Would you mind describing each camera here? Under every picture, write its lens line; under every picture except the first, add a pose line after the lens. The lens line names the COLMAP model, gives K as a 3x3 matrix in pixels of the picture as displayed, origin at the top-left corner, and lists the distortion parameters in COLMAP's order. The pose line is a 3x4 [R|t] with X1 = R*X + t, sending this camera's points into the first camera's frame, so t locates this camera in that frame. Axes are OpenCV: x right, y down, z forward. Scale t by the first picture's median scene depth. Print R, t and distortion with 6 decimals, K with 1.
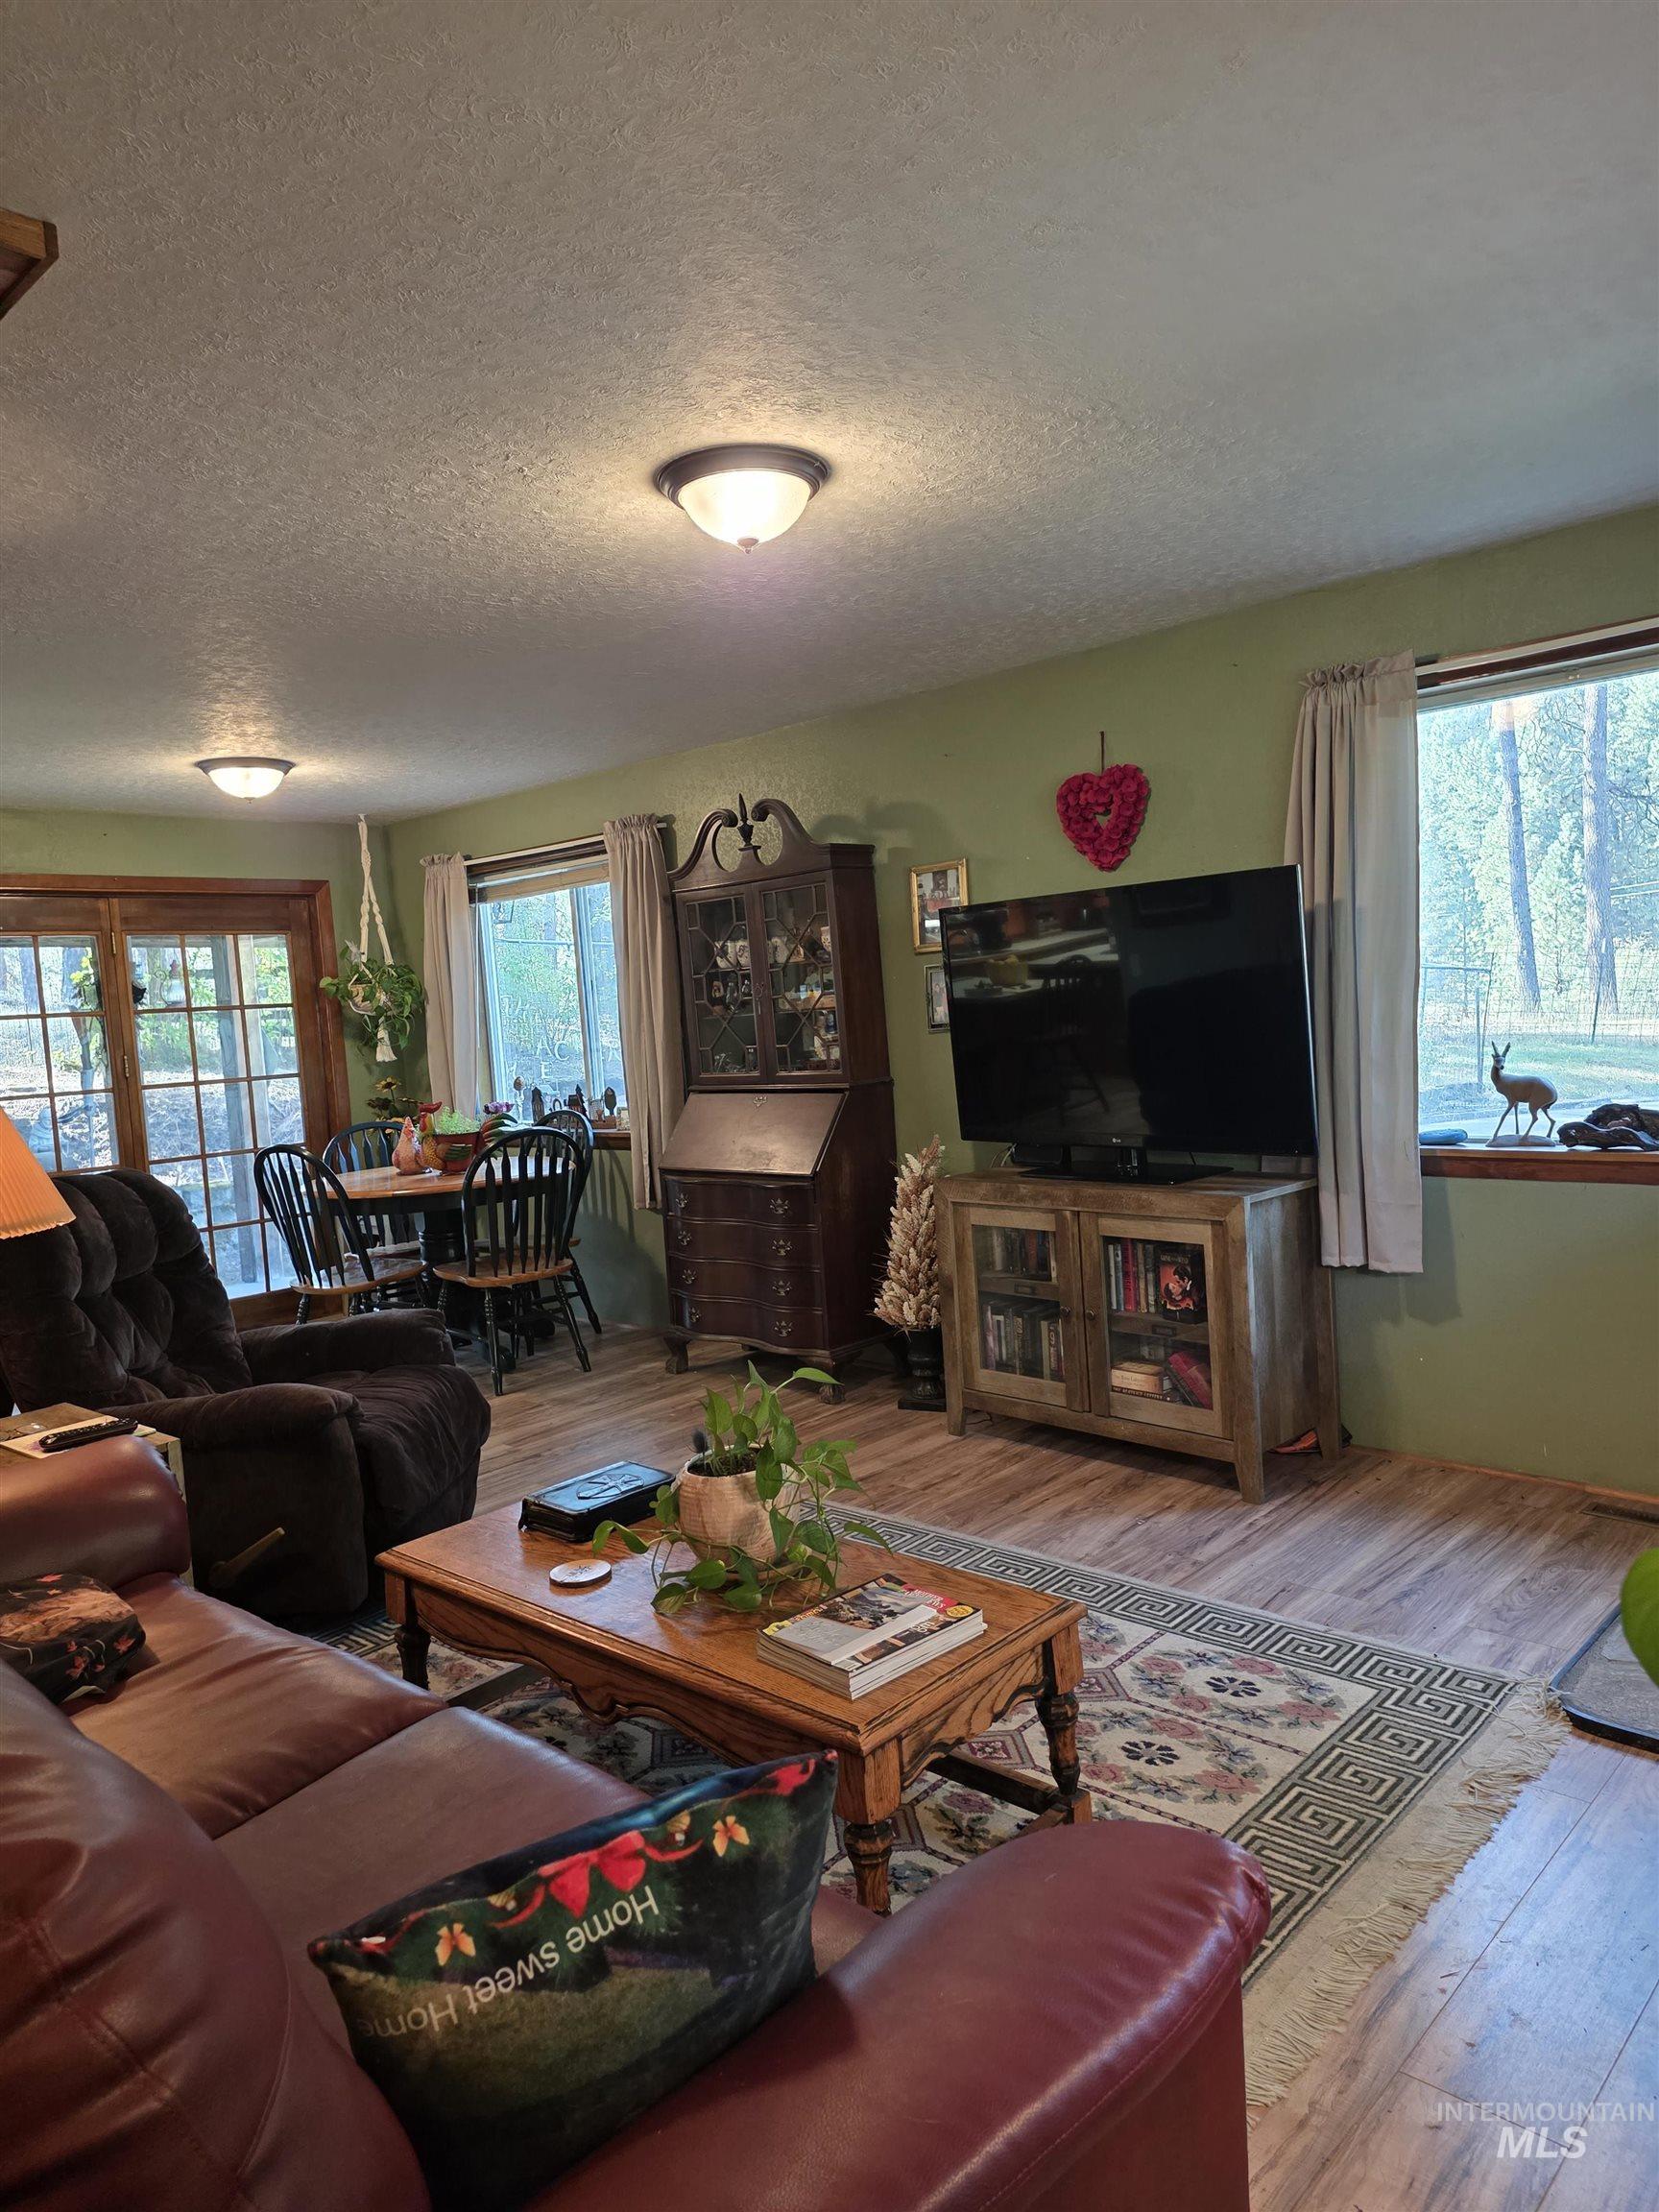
lens RADIAL K [[1468.3, 0, 840.9], [0, 1468.3, 1110.6], [0, 0, 1]] dist [0.076503, -0.039541]
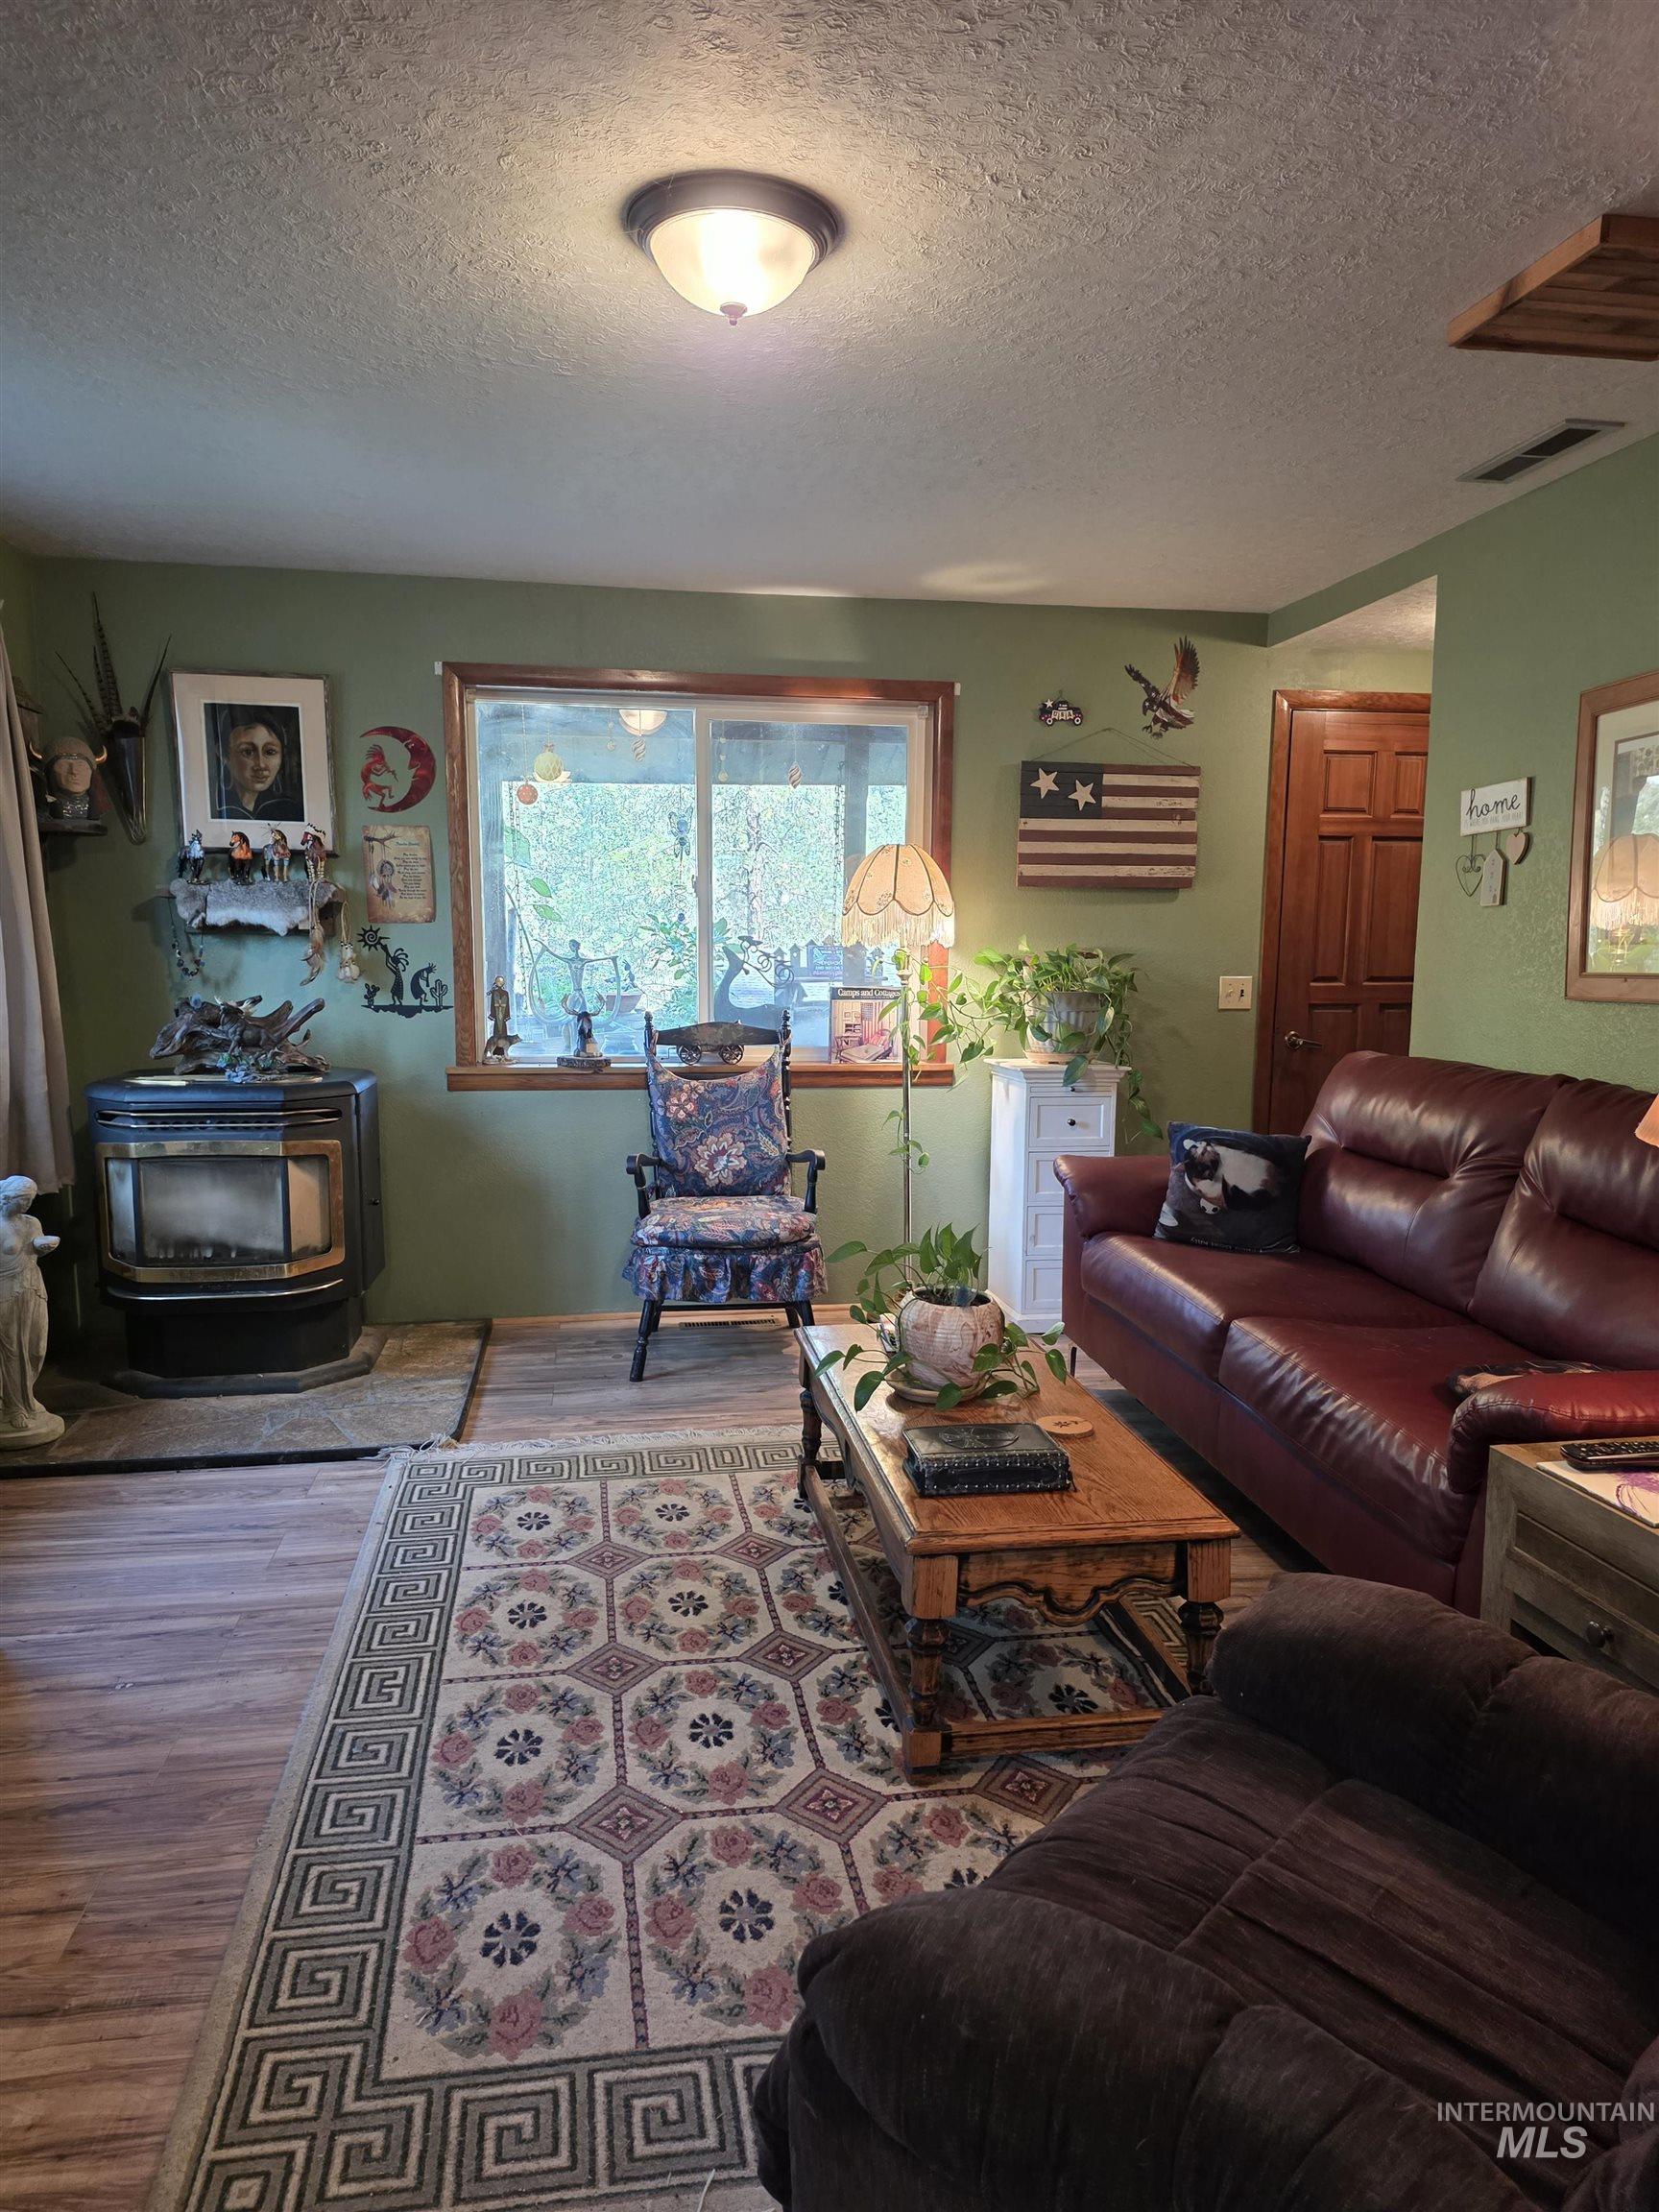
lens RADIAL K [[1468.3, 0, 827.3], [0, 1468.3, 1112.4], [0, 0, 1]] dist [0.076503, -0.039541]
pose [[-0.787758, -0.012209, 0.615863, -0.431452], [0.087602, 0.987421, 0.131628, -0.040992], [-0.609723, 0.157642, -0.776780, 1.182374]]
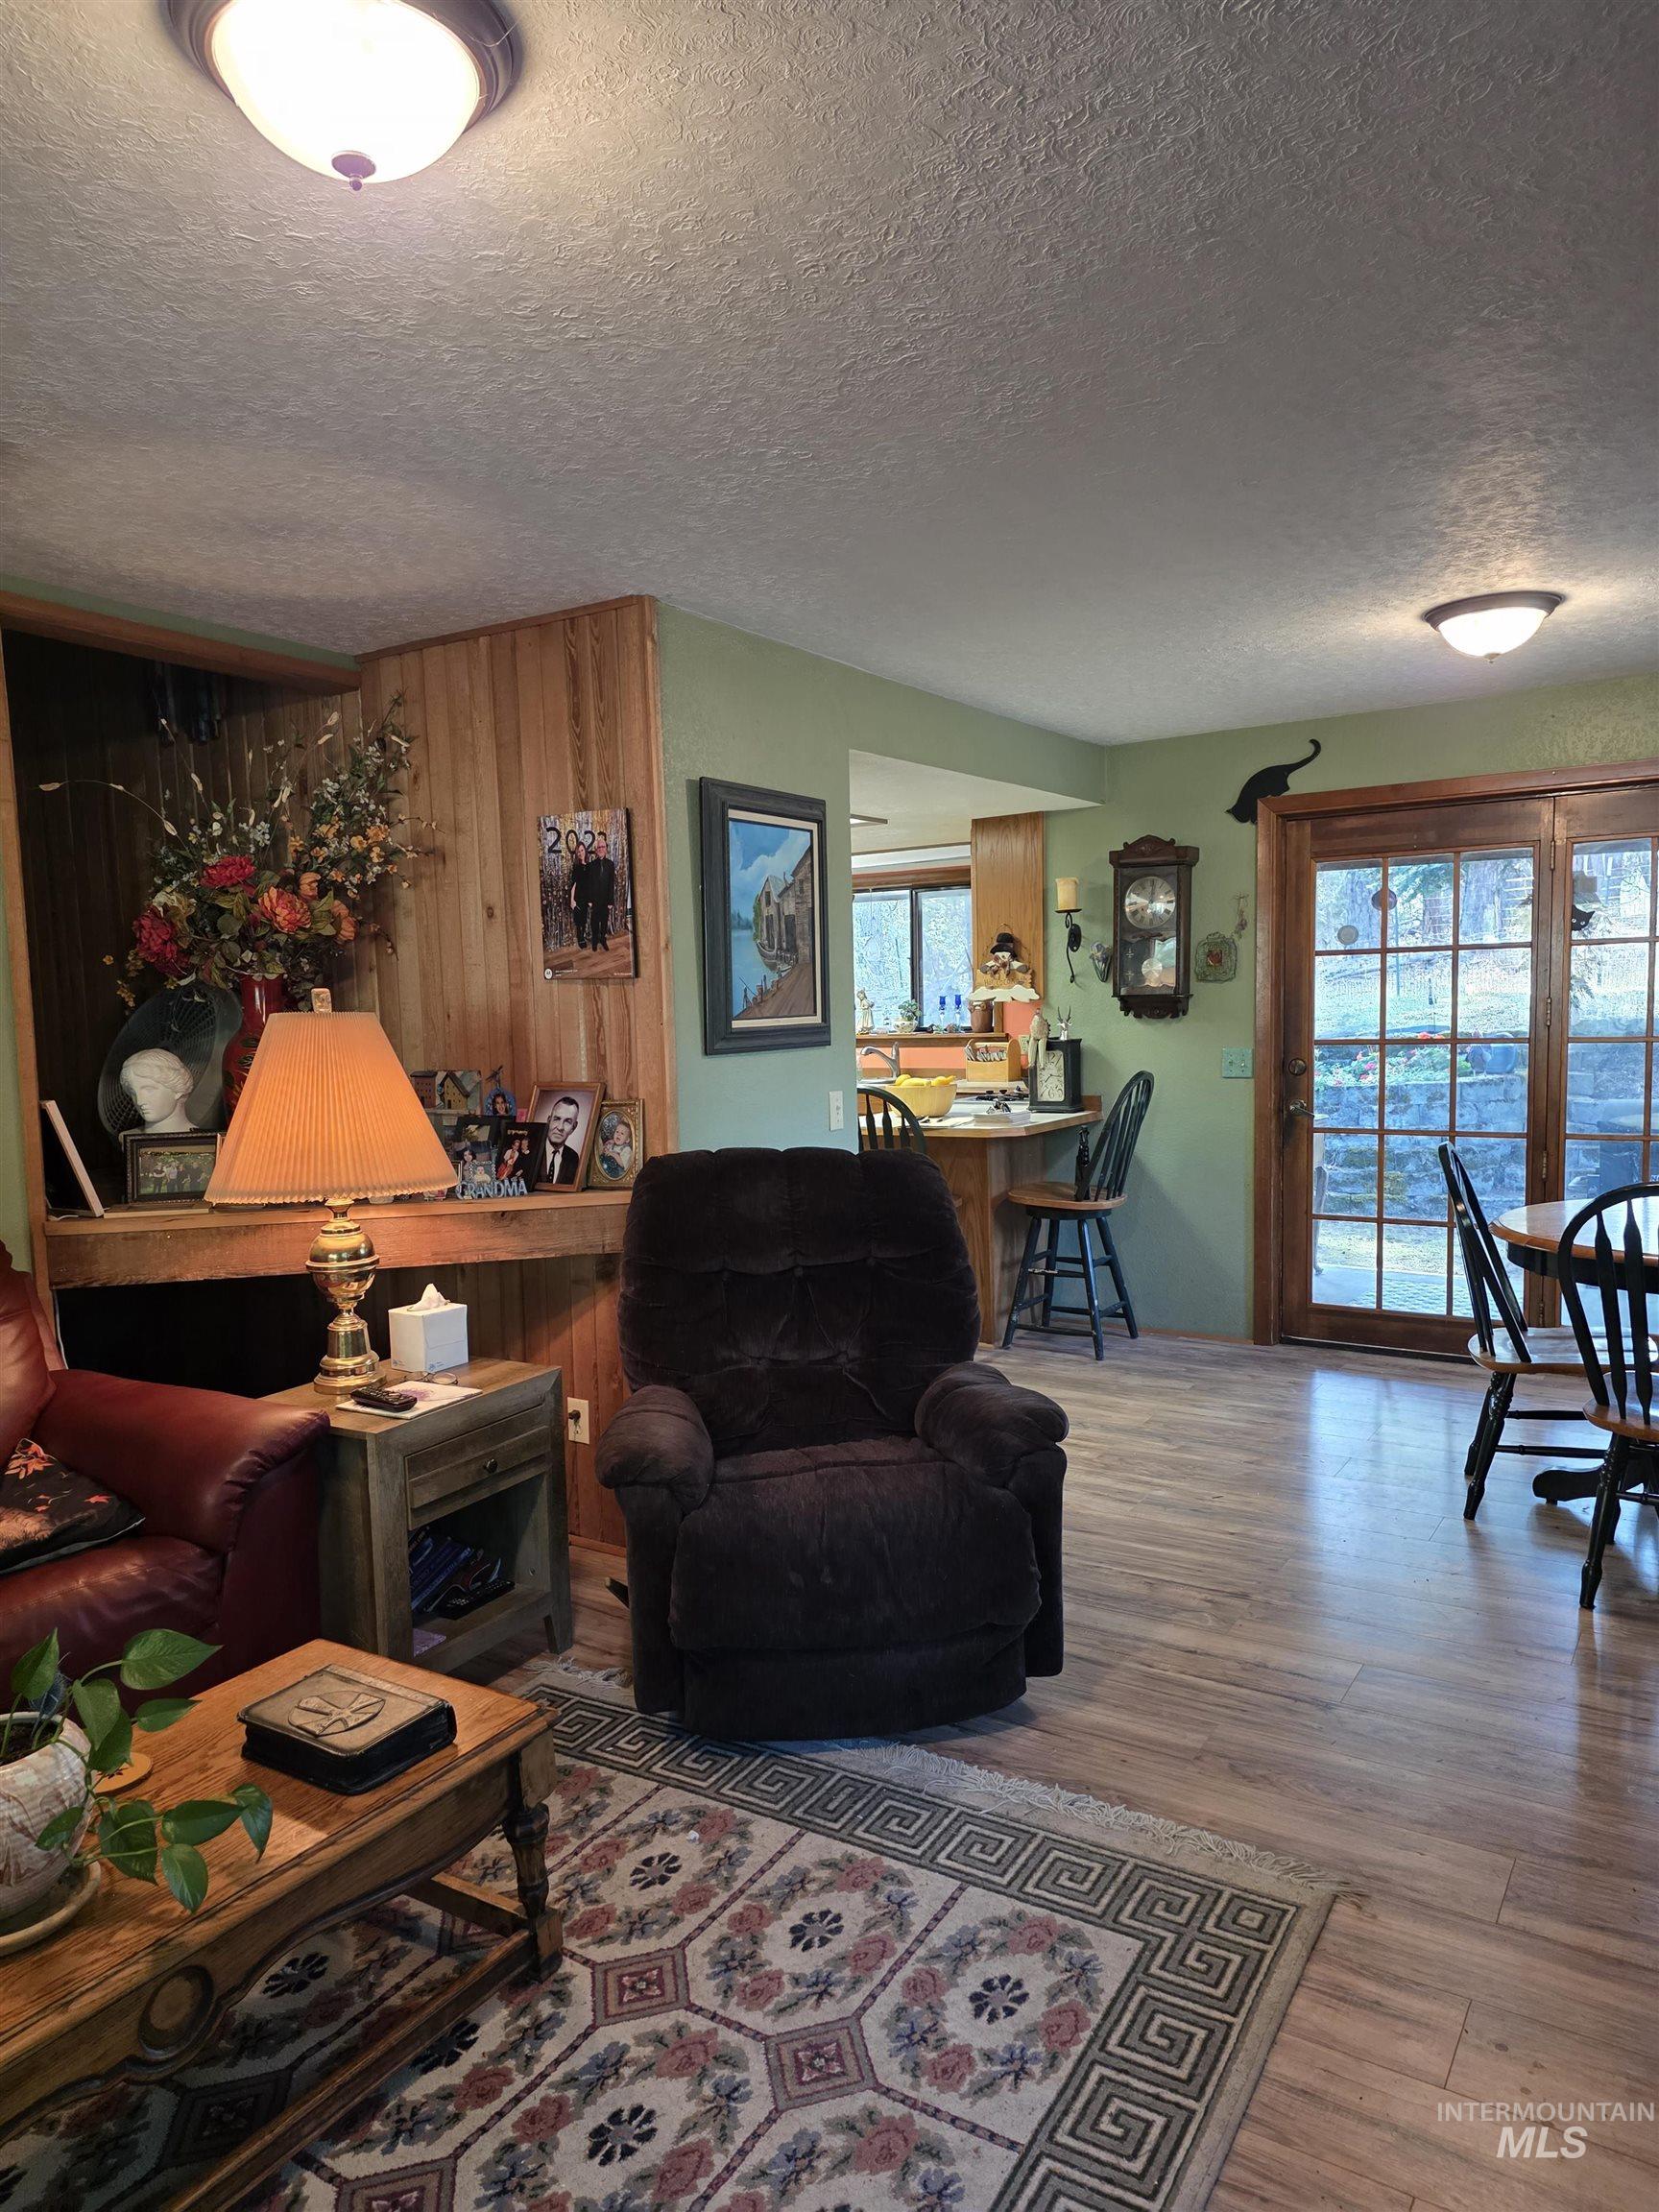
lens RADIAL K [[1468.3, 0, 829.1], [0, 1468.3, 1117.6], [0, 0, 1]] dist [0.076503, -0.039541]
pose [[0.178759, 0.136546, -0.974372, 0.381662], [-0.048493, 0.990342, 0.129887, -0.091768], [0.982697, 0.024032, 0.183654, 0.759631]]
